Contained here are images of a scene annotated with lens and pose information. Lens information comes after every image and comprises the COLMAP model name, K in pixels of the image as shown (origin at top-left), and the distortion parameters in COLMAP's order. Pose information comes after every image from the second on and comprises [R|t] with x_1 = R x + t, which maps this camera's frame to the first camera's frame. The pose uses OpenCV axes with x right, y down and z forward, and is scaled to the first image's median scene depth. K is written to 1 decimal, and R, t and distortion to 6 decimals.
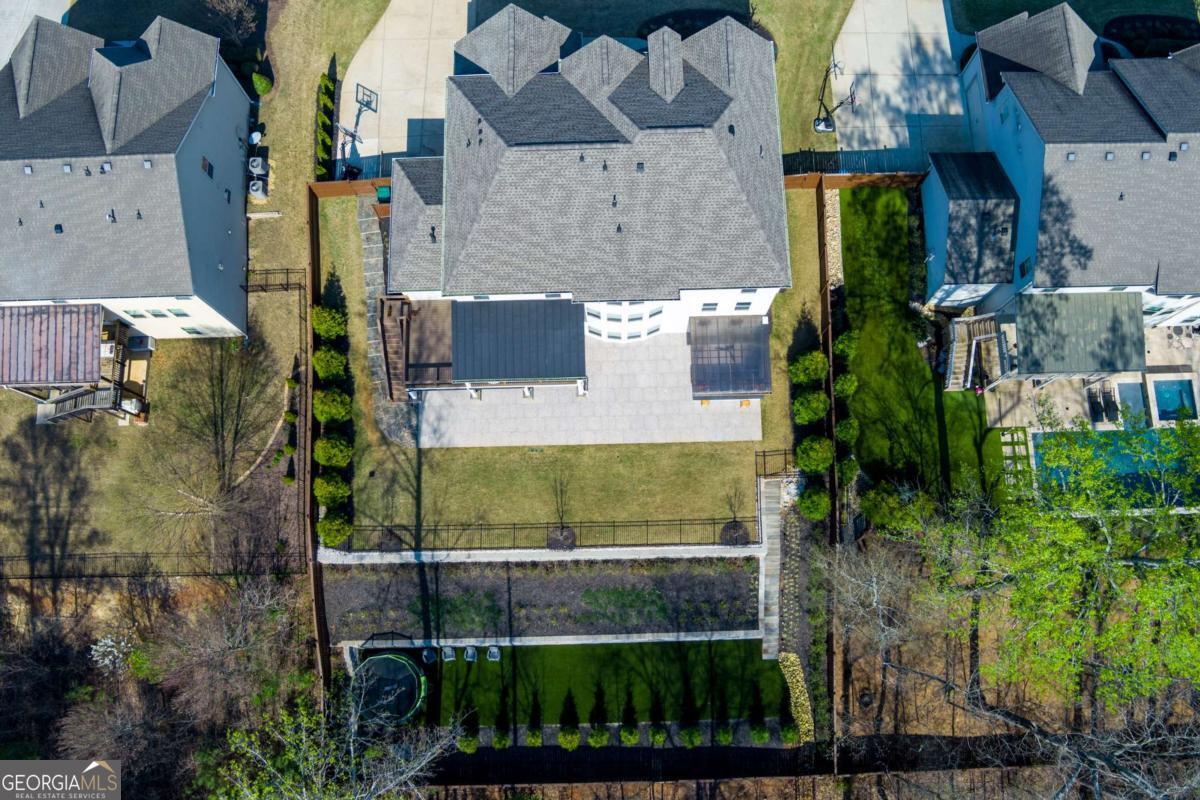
lens RADIAL K [[967.8, 0, 593.0], [0, 967.8, 392.5], [0, 0, 1]] dist [-0.082451, 0.024160]
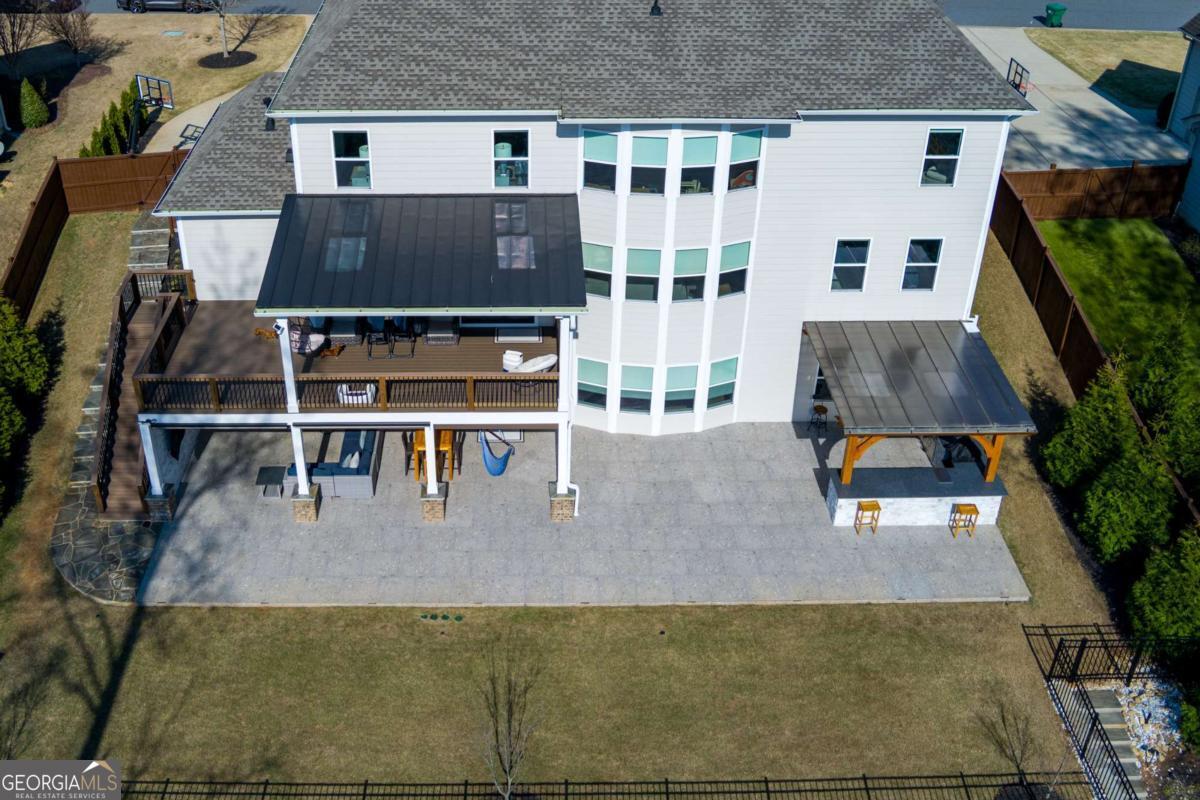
lens RADIAL K [[1164.4, 0, 507.1], [0, 1164.4, 303.0], [0, 0, 1]] dist [-0.062001, -0.001672]
pose [[0.999662, 0.021989, -0.013895, -0.030812], [-0.025279, 0.695450, -0.718129, 0.300370], [-0.006127, 0.718238, 0.695771, 0.594791]]
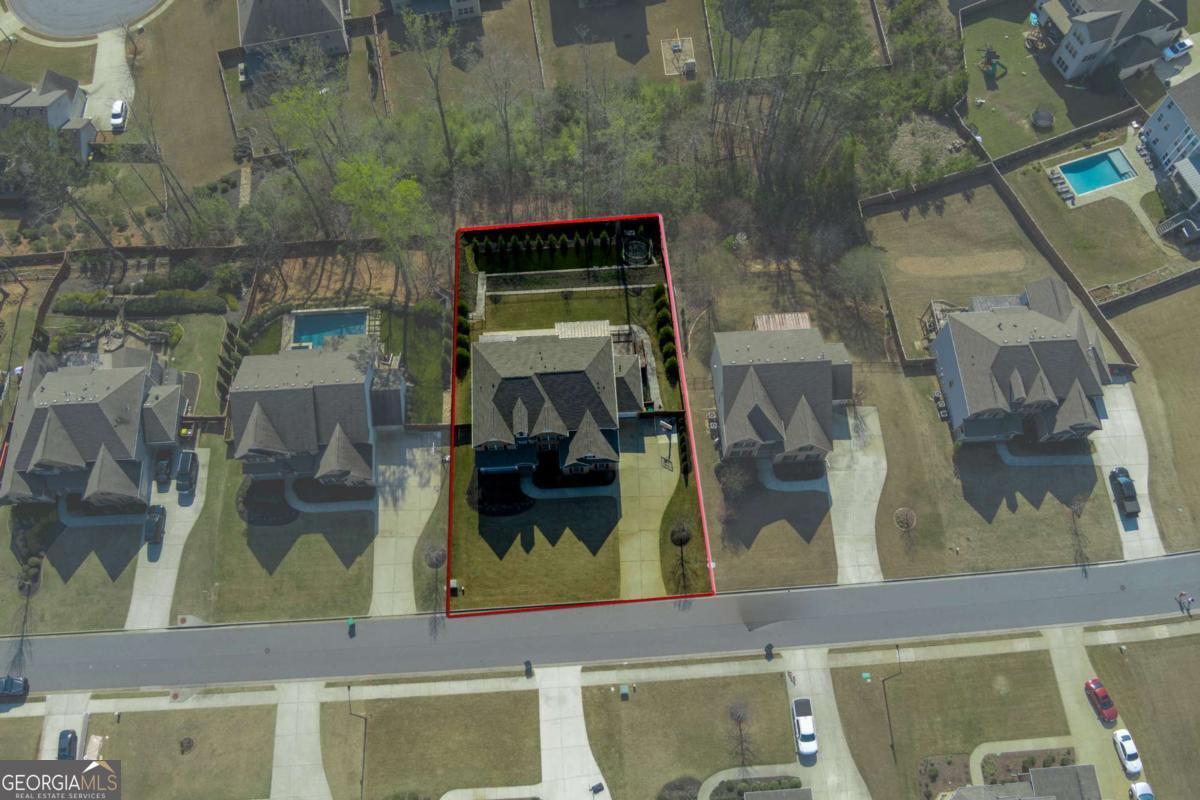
lens RADIAL K [[967.8, 0, 593.0], [0, 967.8, 392.5], [0, 0, 1]] dist [-0.082451, 0.024160]
pose [[-0.999130, 0.041526, 0.003772, -0.095425], [-0.031307, -0.806866, 0.589905, -1.460348], [0.027540, 0.589274, 0.807464, -0.804102]]
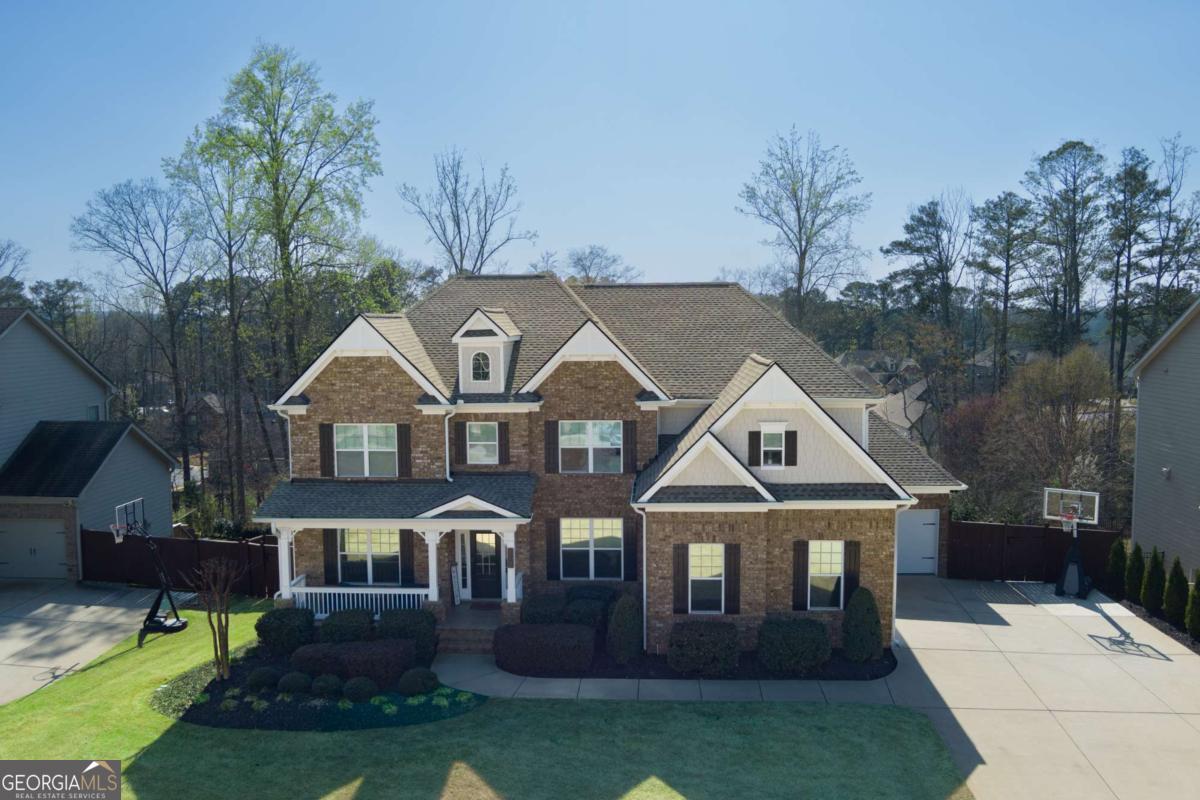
lens RADIAL K [[967.8, 0, 593.0], [0, 967.8, 392.5], [0, 0, 1]] dist [-0.082451, 0.024160]
pose [[-0.996404, 0.026426, 0.080503, -0.029147], [0.083870, 0.172668, 0.981403, -0.803491], [0.012035, 0.984626, -0.174263, 0.995446]]
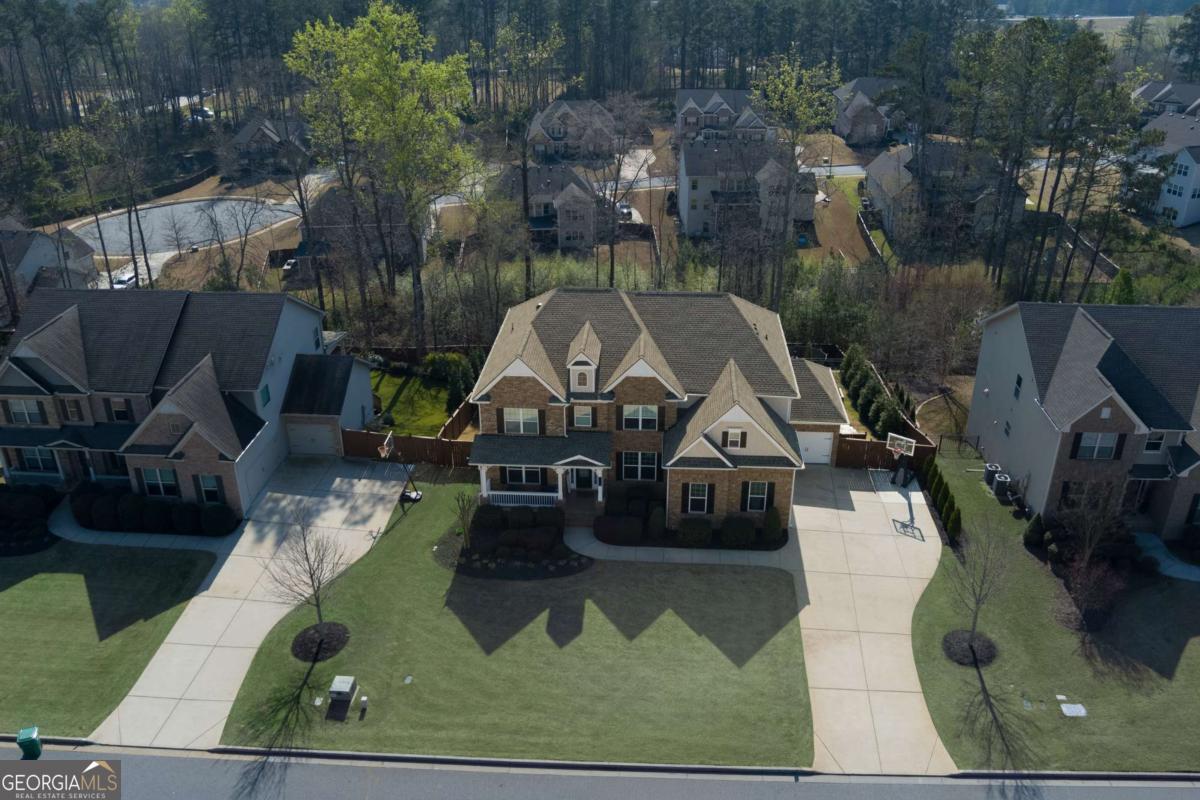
lens RADIAL K [[967.8, 0, 593.0], [0, 967.8, 392.5], [0, 0, 1]] dist [-0.082451, 0.024160]
pose [[-0.995031, -0.013023, 0.098715, -0.033425], [0.099361, -0.194131, 0.975931, -1.223453], [0.006454, 0.980889, 0.194460, 0.728482]]
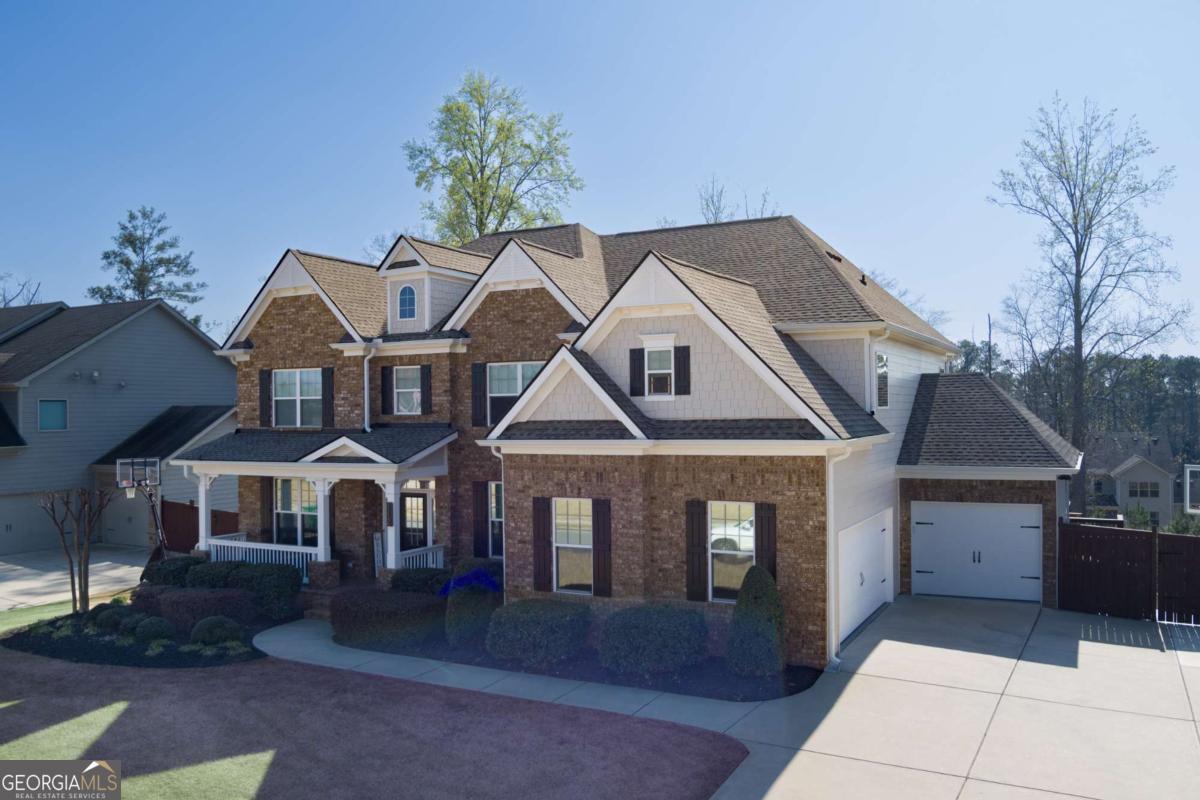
lens RADIAL K [[967.8, 0, 593.0], [0, 967.8, 392.5], [0, 0, 1]] dist [-0.082451, 0.024160]
pose [[-0.873525, 0.042490, 0.484921, -0.214375], [0.478486, 0.258041, 0.839324, -0.637519], [-0.089466, 0.965199, -0.245736, 1.033577]]
